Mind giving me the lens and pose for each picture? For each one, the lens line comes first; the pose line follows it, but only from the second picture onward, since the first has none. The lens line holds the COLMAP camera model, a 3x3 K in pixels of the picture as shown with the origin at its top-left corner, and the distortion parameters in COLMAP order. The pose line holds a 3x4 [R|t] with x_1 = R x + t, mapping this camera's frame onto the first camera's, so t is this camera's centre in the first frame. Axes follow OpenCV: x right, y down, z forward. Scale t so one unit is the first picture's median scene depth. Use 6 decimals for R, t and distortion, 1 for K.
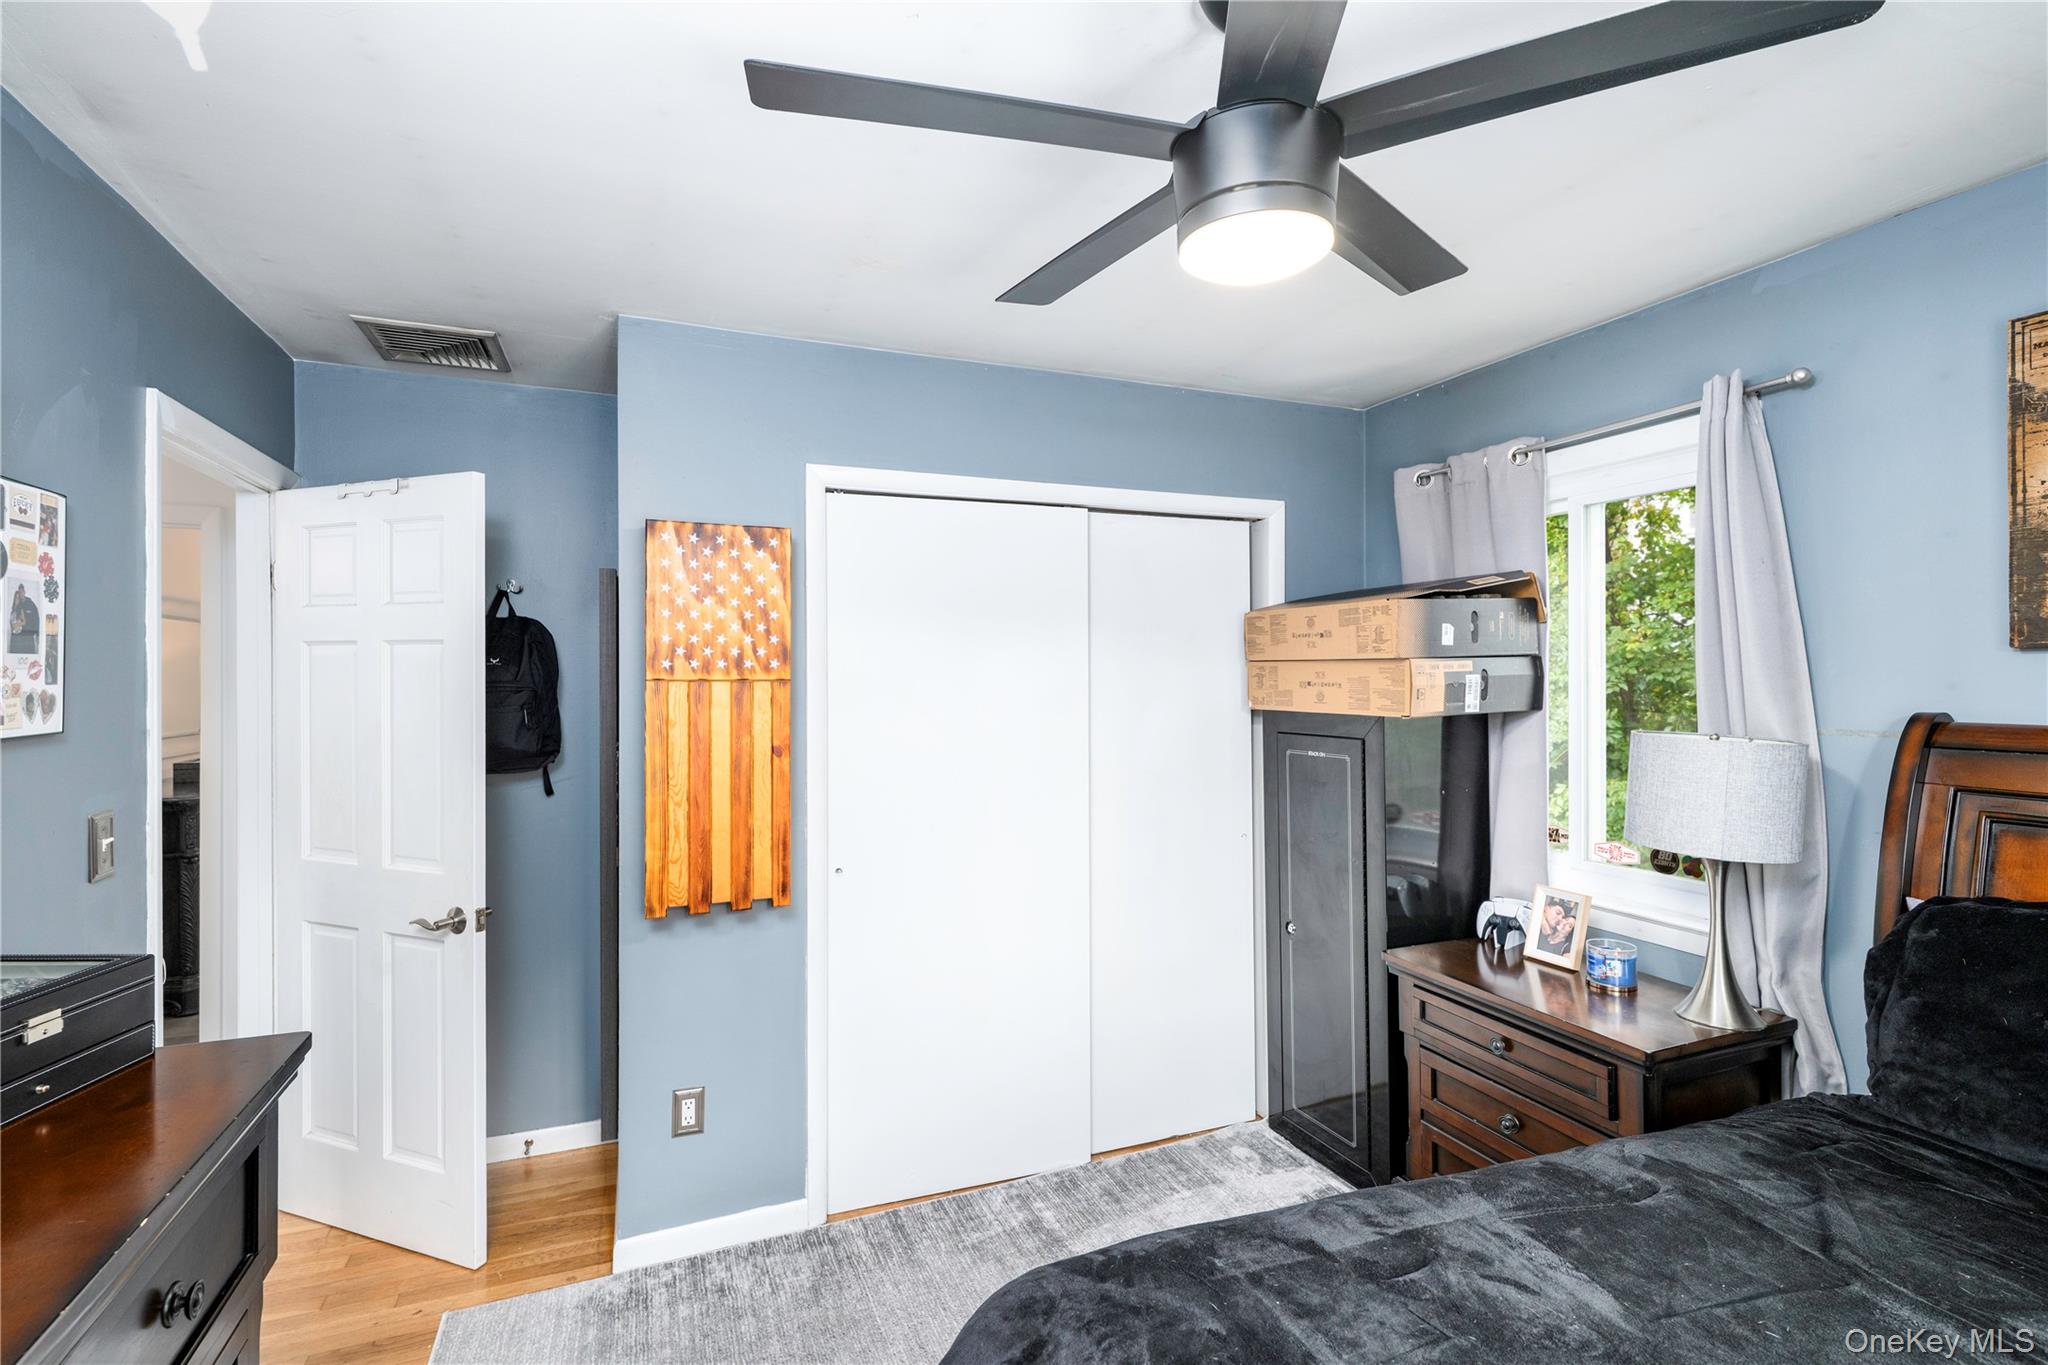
lens RADIAL K [[991.3, 0, 1024.0], [0, 991.3, 682.5], [0, 0, 1]] dist [-0.001053, -0.000116]
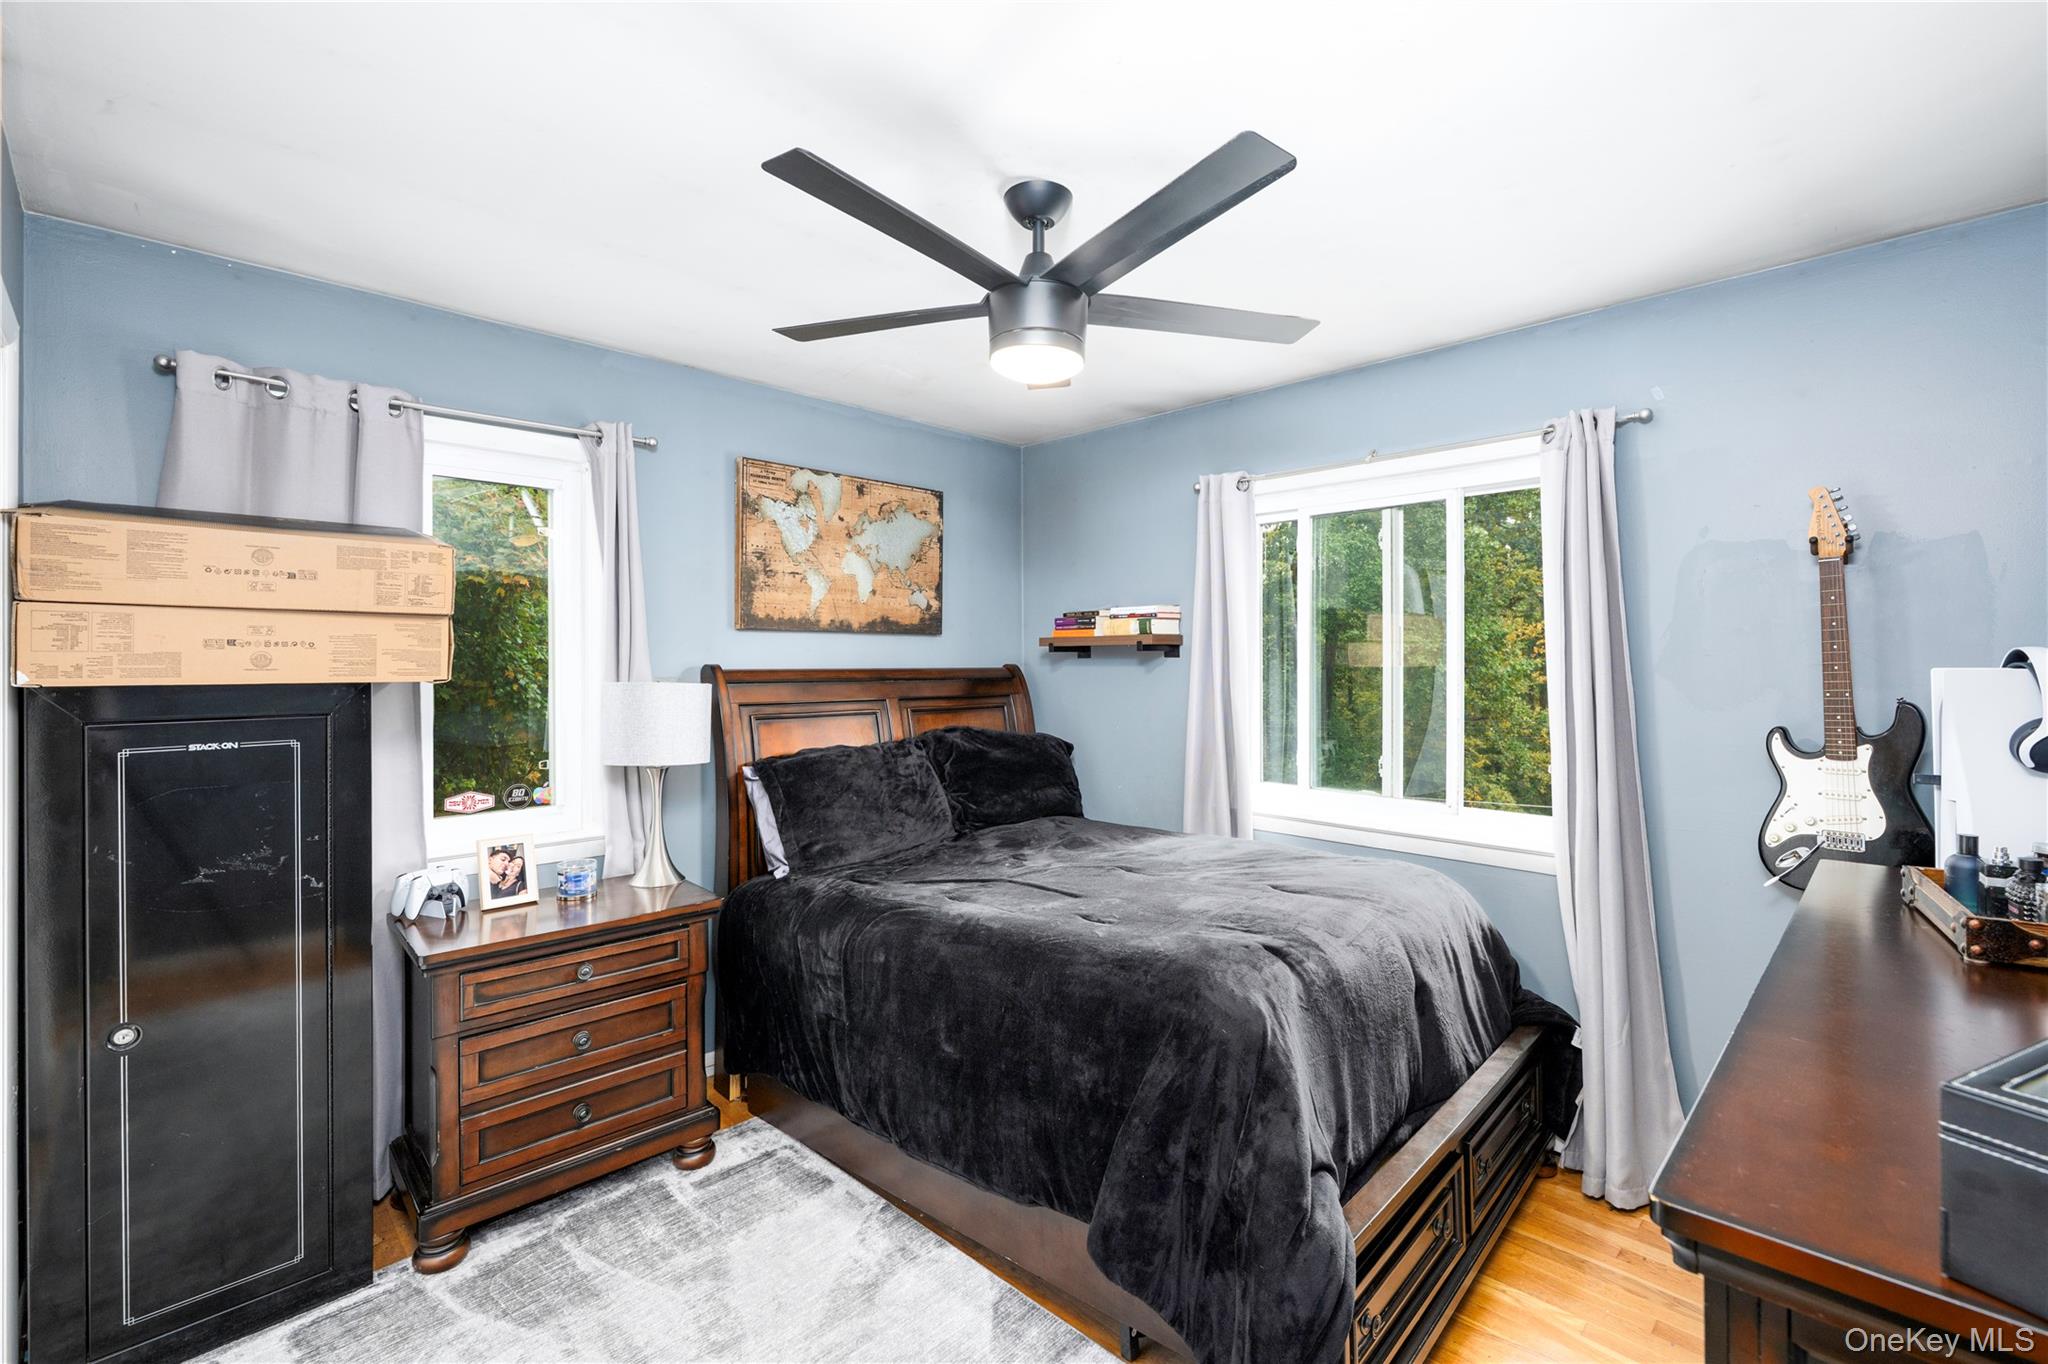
lens RADIAL K [[879.0, 0, 1024.0], [0, 879.0, 682.0], [0, 0, 1]] dist [-0.000721, -0.000149]
pose [[-0.392942, -0.016629, 0.919413, -0.541983], [0.011758, 0.999664, 0.023105, 0.023160], [-0.919488, 0.019890, -0.392614, 0.822267]]
